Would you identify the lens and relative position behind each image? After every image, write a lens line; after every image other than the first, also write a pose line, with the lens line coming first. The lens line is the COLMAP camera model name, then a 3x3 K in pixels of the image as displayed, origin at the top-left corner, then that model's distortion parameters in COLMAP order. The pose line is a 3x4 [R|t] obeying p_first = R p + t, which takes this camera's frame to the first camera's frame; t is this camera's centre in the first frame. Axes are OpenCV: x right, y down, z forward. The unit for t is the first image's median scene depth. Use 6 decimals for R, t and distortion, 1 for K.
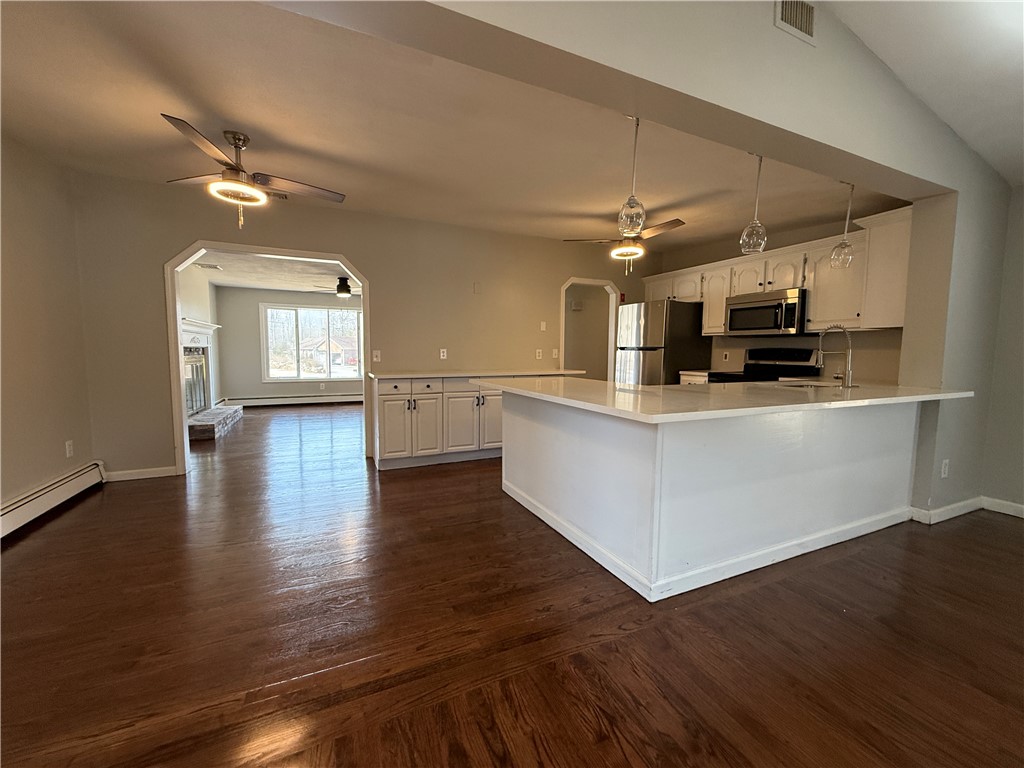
lens RADIAL K [[408.1, 0, 509.1], [0, 408.1, 383.9], [0, 0, 1]] dist [-0.002933, 0.000086]
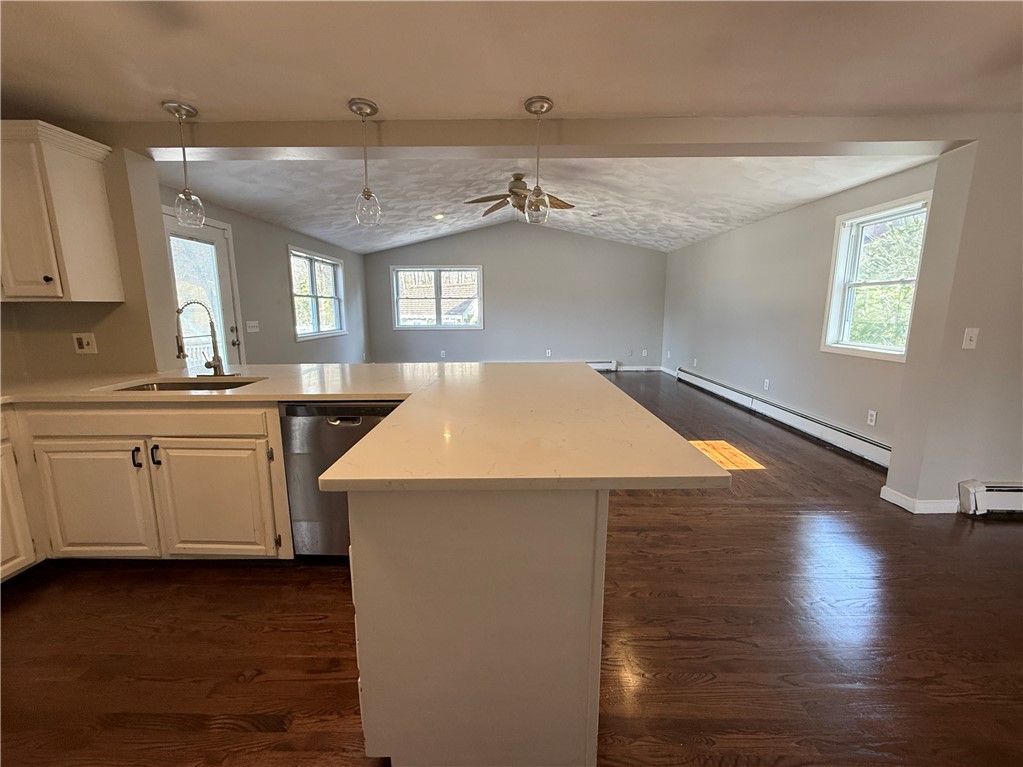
lens RADIAL K [[430.4, 0, 509.8], [0, 430.4, 383.6], [0, 0, 1]] dist [-0.008772, 0.000452]
pose [[-0.909693, -0.078498, 0.407795, -0.054761], [0.030158, 0.966892, 0.253397, -0.117066], [-0.414185, 0.242812, -0.877207, 0.979528]]
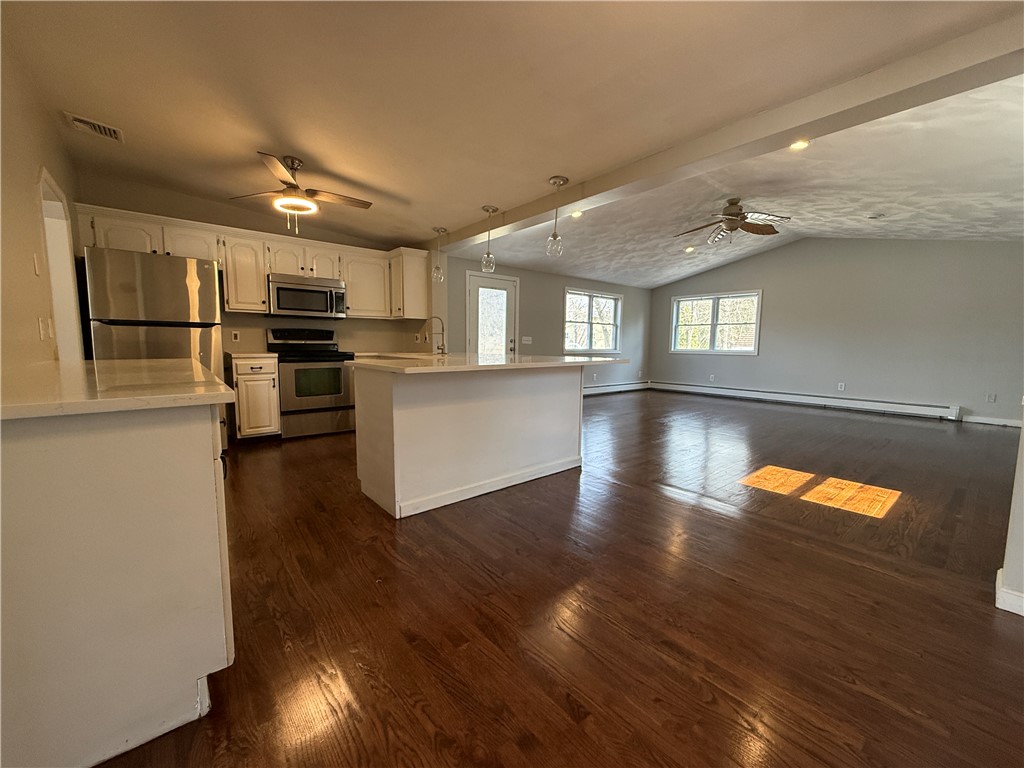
lens RADIAL K [[408.1, 0, 507.6], [0, 408.1, 384.9], [0, 0, 1]] dist [-0.002933, 0.000086]
pose [[-0.258844, -0.112335, 0.959365, -0.569358], [0.067174, 0.988716, 0.133896, -0.047084], [-0.963580, 0.099103, -0.248377, 0.753649]]
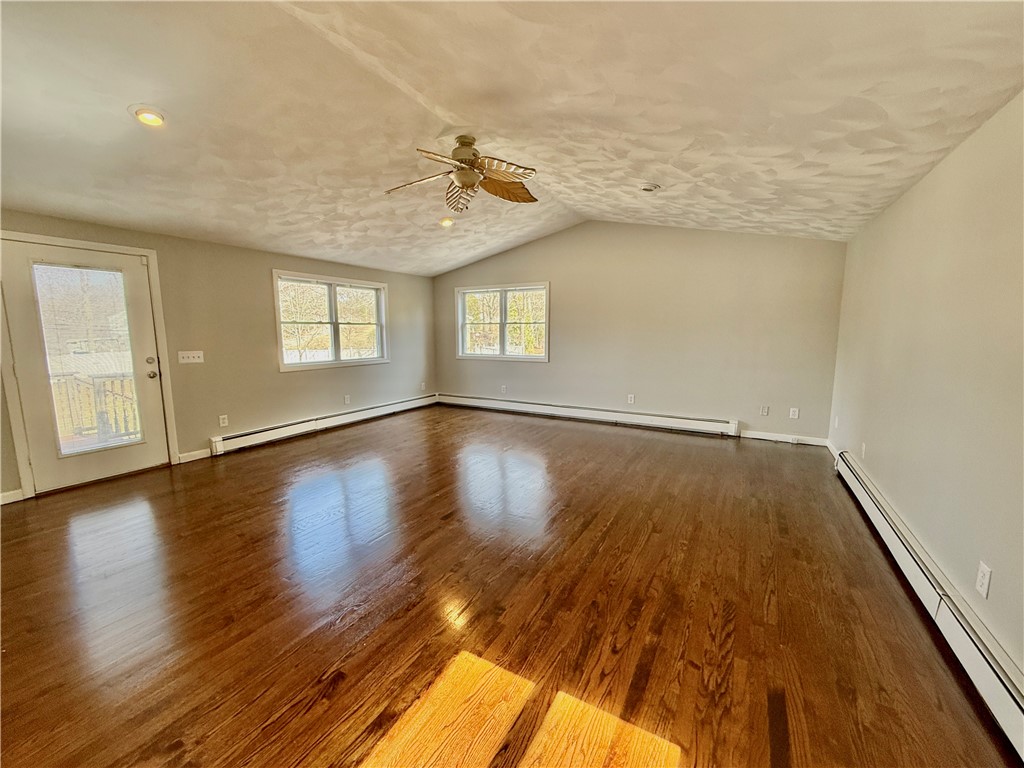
lens RADIAL K [[408.1, 0, 510.6], [0, 408.1, 384.1], [0, 0, 1]] dist [-0.002933, 0.000086]
pose [[-0.583059, -0.117174, 0.803935, -0.240123], [0.063803, 0.979884, 0.189092, -0.072013], [-0.809920, 0.161545, -0.563855, 0.195237]]
